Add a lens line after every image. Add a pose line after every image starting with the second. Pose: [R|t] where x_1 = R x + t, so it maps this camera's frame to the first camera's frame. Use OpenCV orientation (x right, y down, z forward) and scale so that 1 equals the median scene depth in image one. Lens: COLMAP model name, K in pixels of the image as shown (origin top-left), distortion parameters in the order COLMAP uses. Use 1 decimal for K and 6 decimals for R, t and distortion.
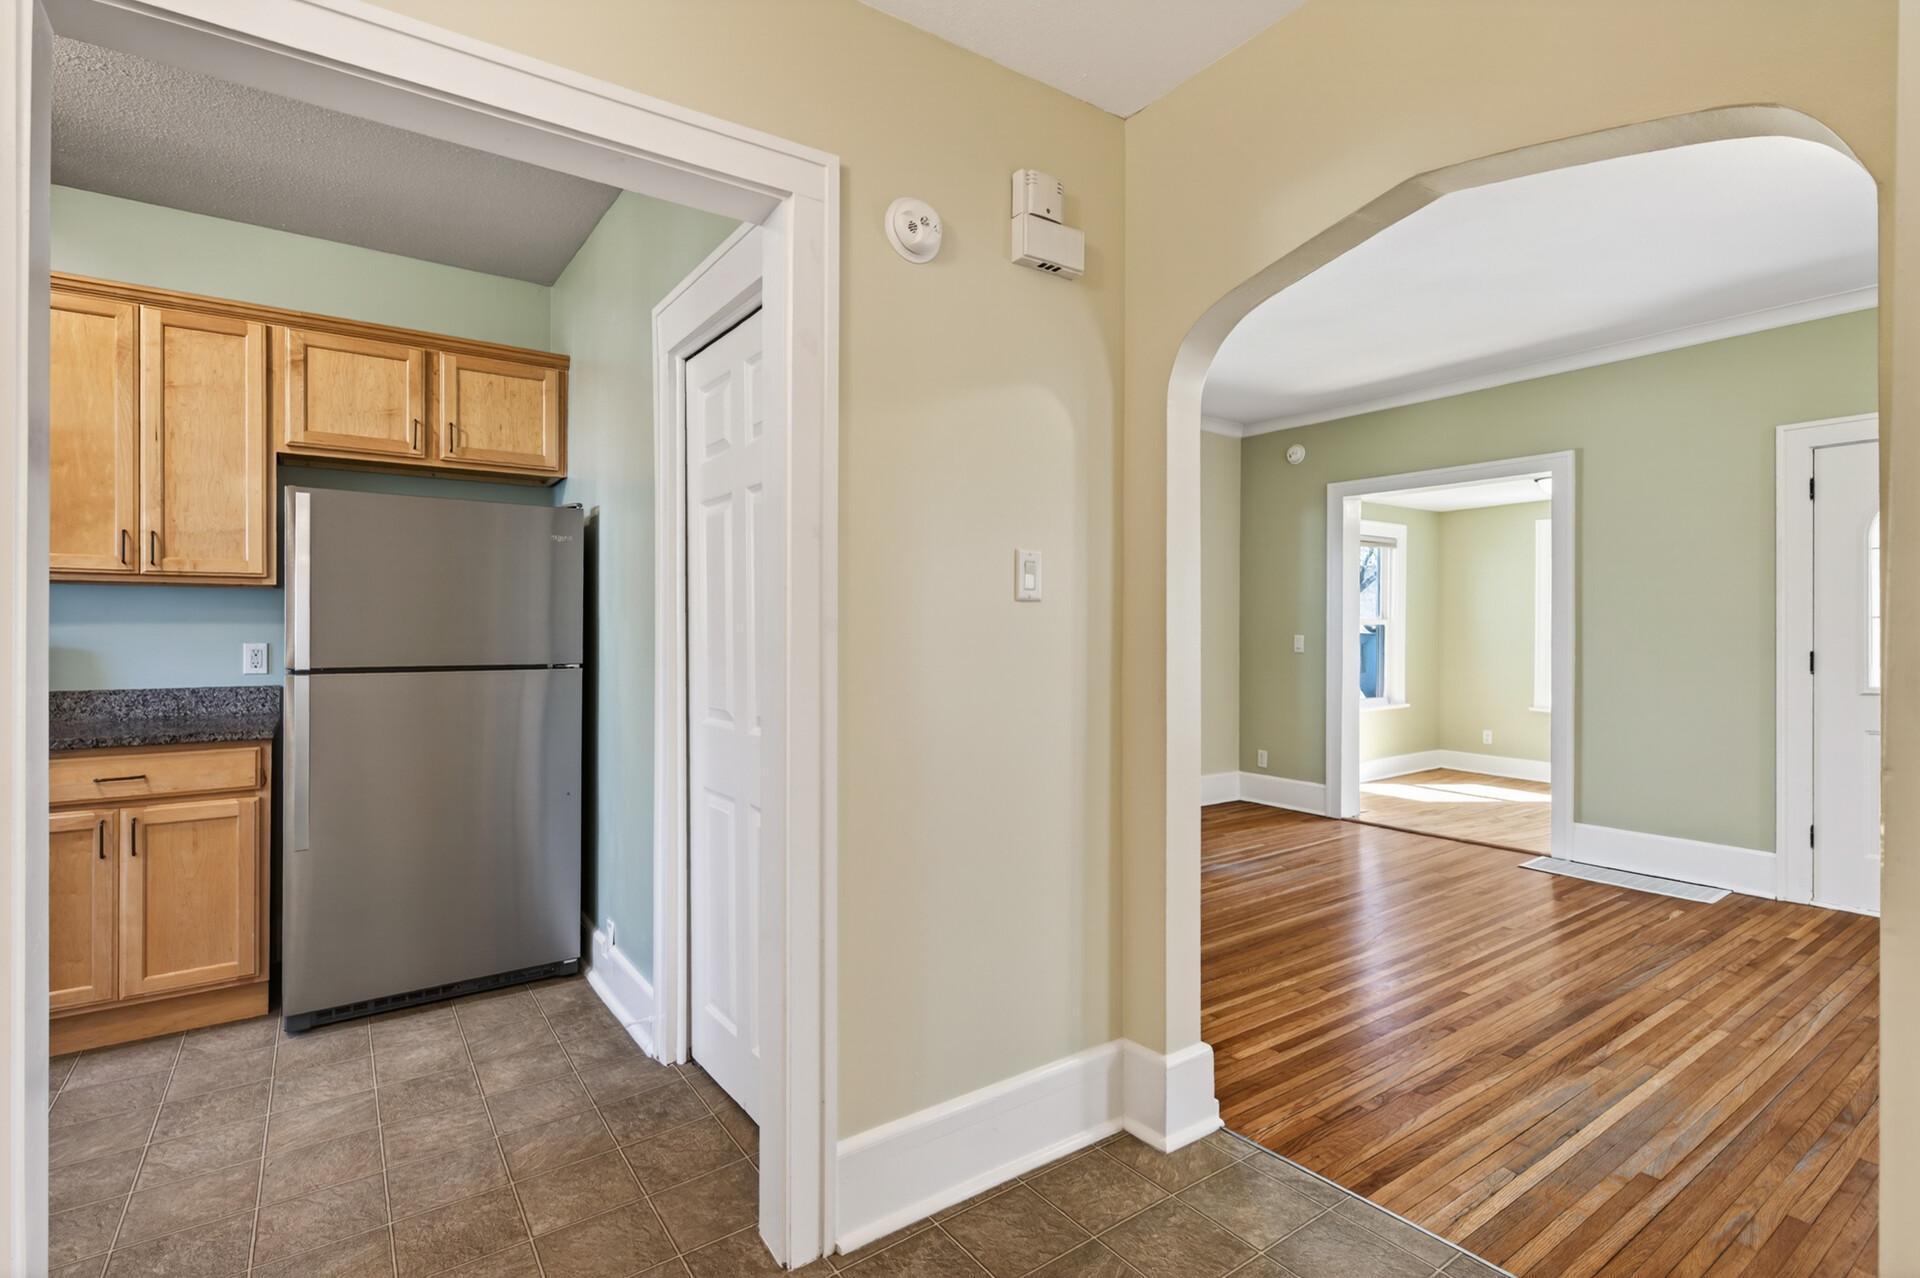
lens RADIAL K [[872.0, 0, 962.1], [0, 872.0, 634.8], [0, 0, 1]] dist [0.009791, 0.000051]
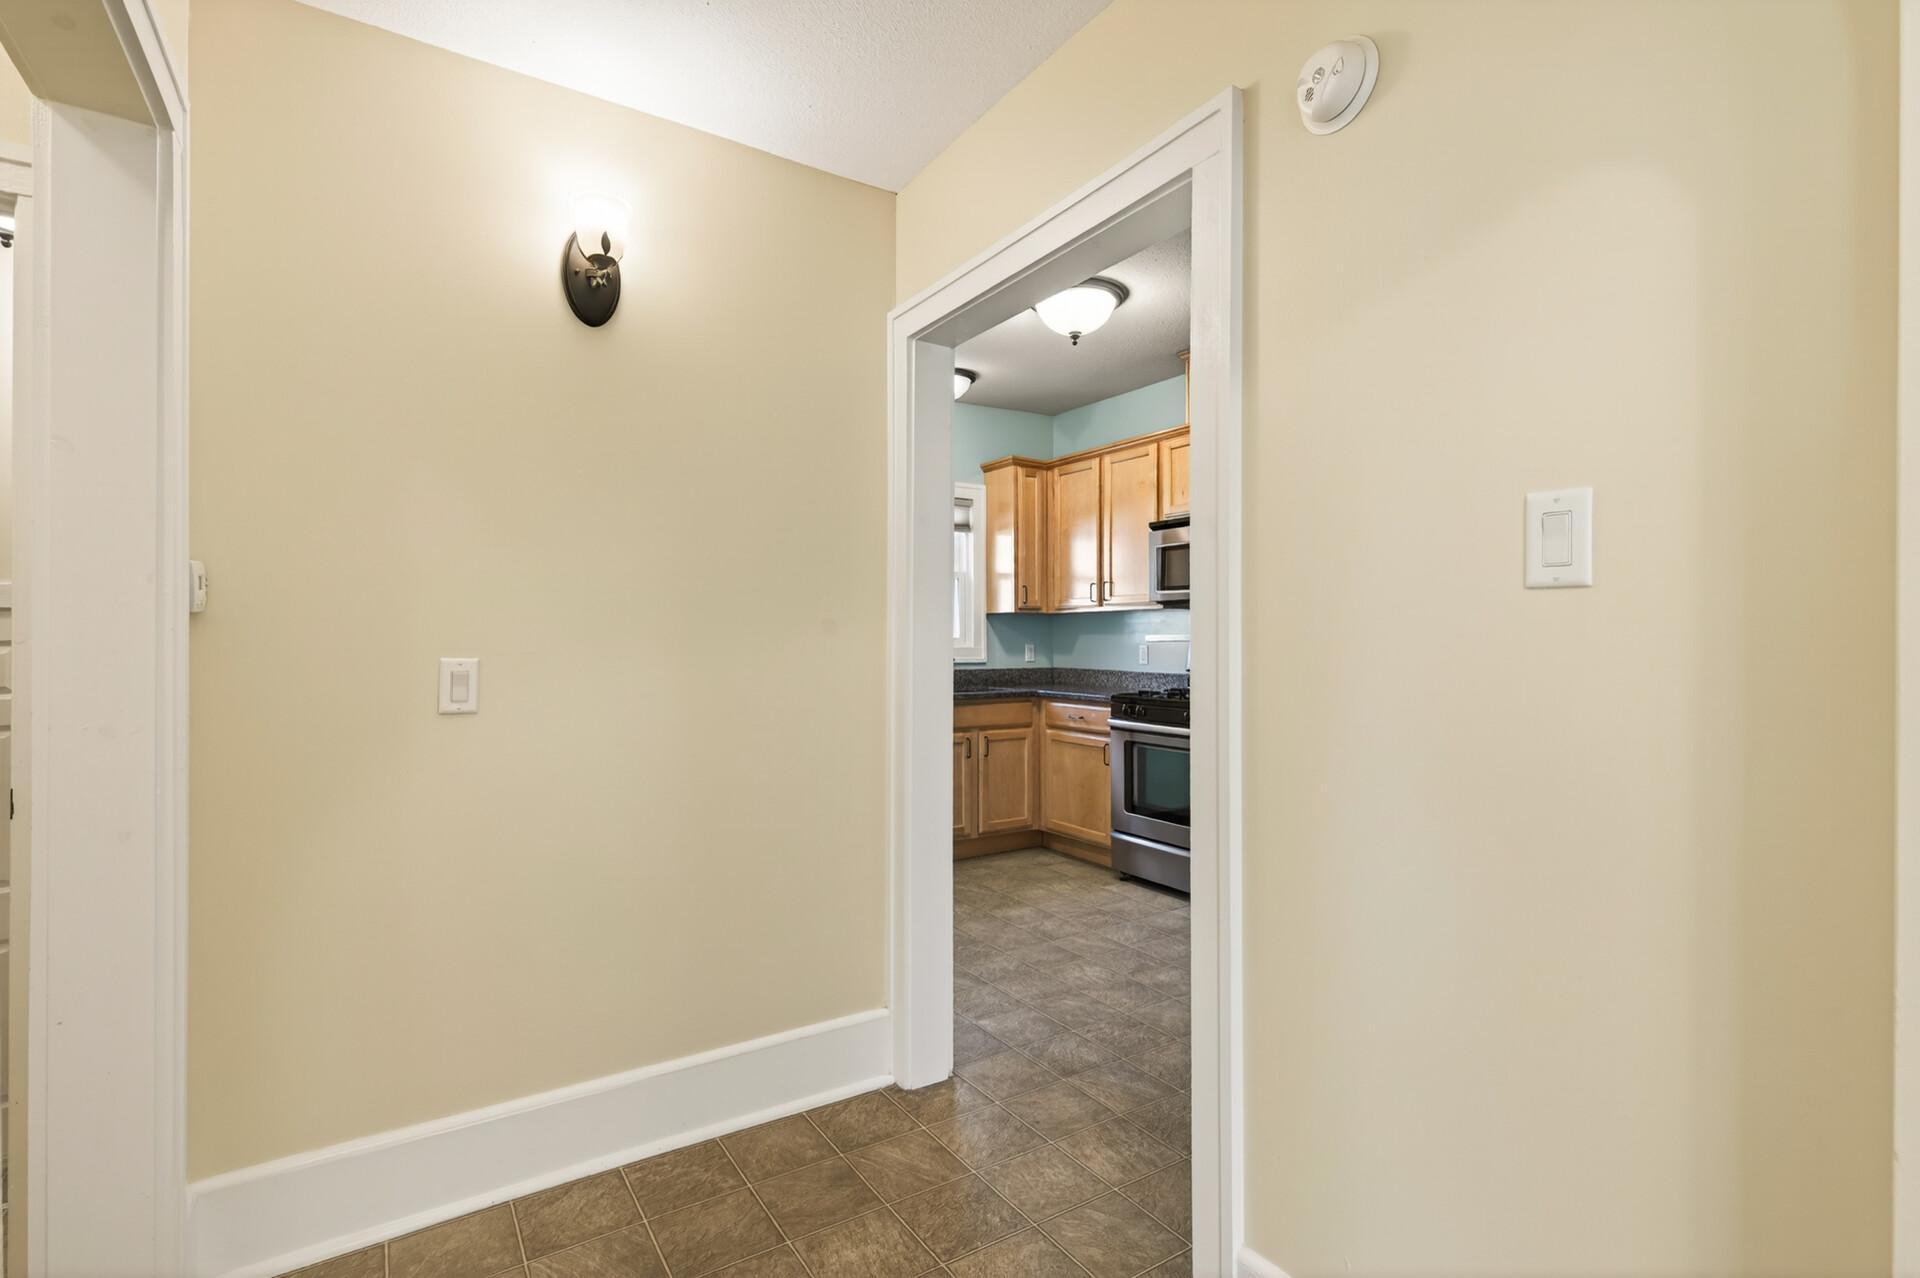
lens RADIAL K [[872.0, 0, 962.1], [0, 872.0, 634.8], [0, 0, 1]] dist [0.009791, 0.000051]
pose [[-0.053697, -0.005513, -0.998542, 0.489306], [0.020056, 0.999777, -0.006599, -0.007770], [0.998356, -0.020381, -0.053574, 0.466614]]
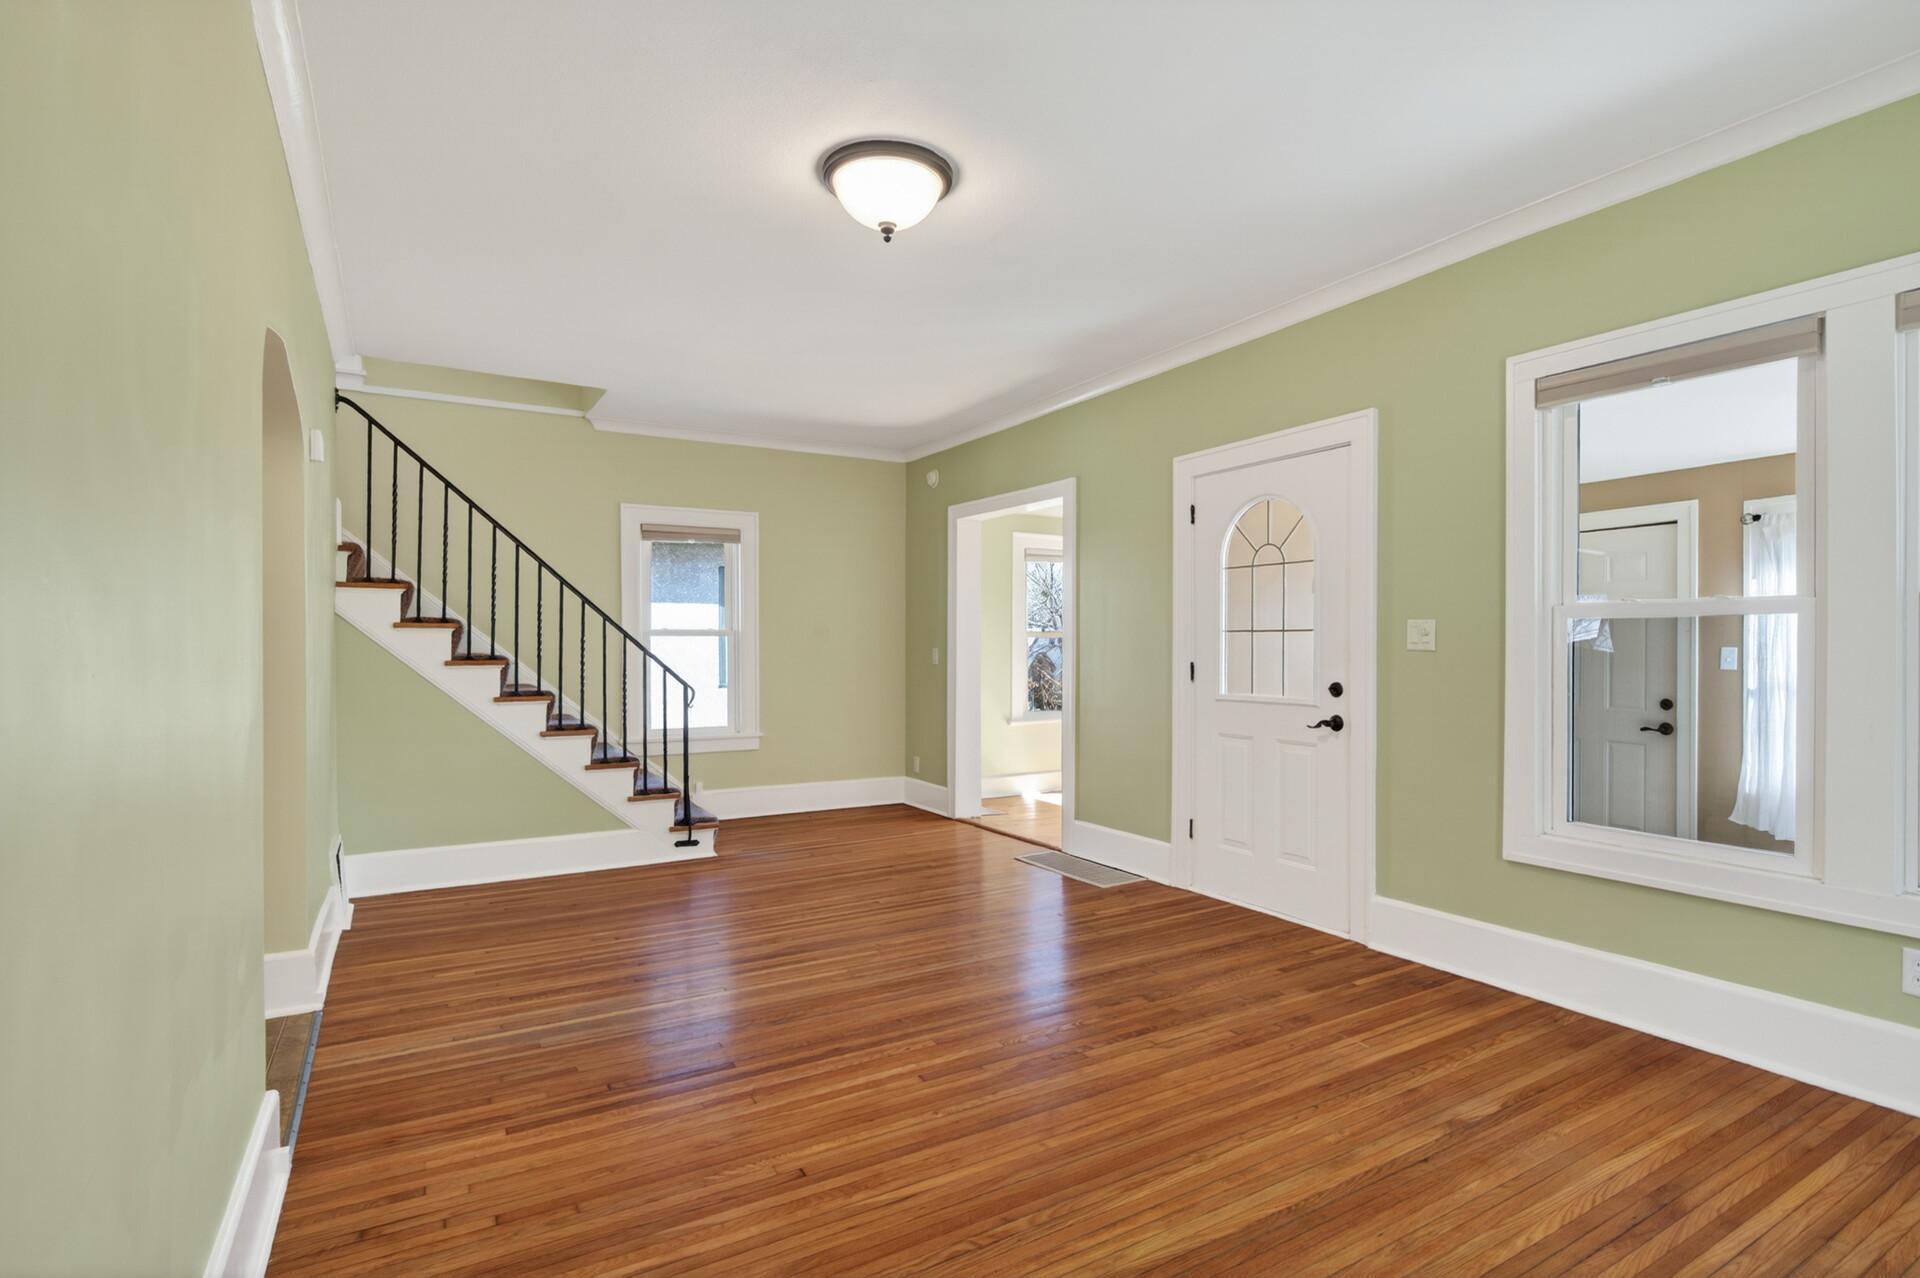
lens RADIAL K [[923.8, 0, 960.3], [0, 923.8, 649.6], [0, 0, 1]] dist [-0.001384, 0.000943]
pose [[0.996369, -0.002383, -0.085111, 1.100195], [0.002403, 0.999997, 0.000130, 0.004378], [0.085110, -0.000334, 0.996371, -0.259191]]
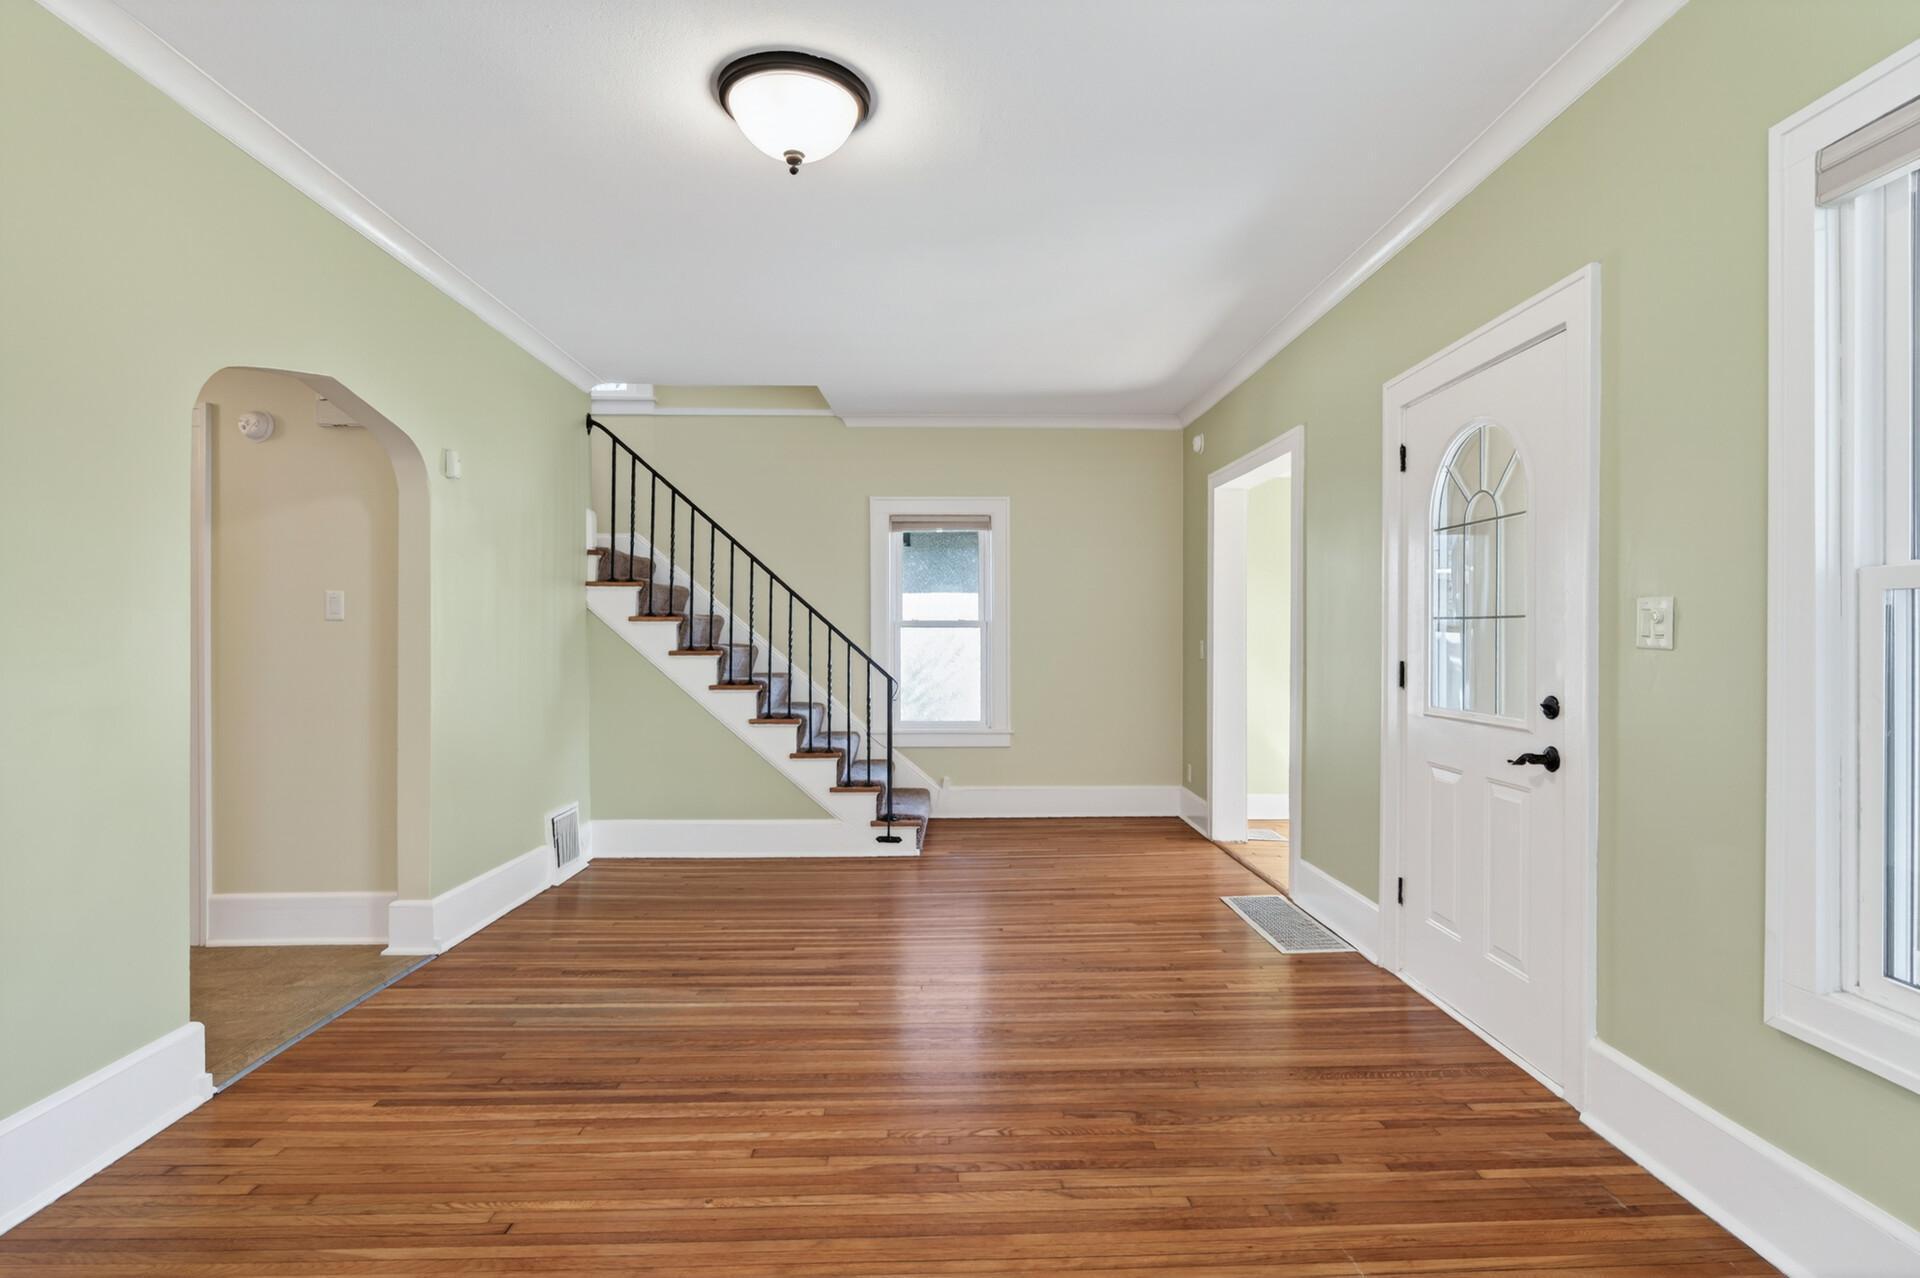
lens RADIAL K [[944.4, 0, 988.9], [0, 944.4, 633.9], [0, 0, 1]] dist [-0.002085, 0.000140]
pose [[0.837018, -0.002983, -0.547167, 1.593466], [-0.000749, 0.999978, -0.006597, 0.000775], [0.547174, 0.005932, 0.836998, 0.104766]]
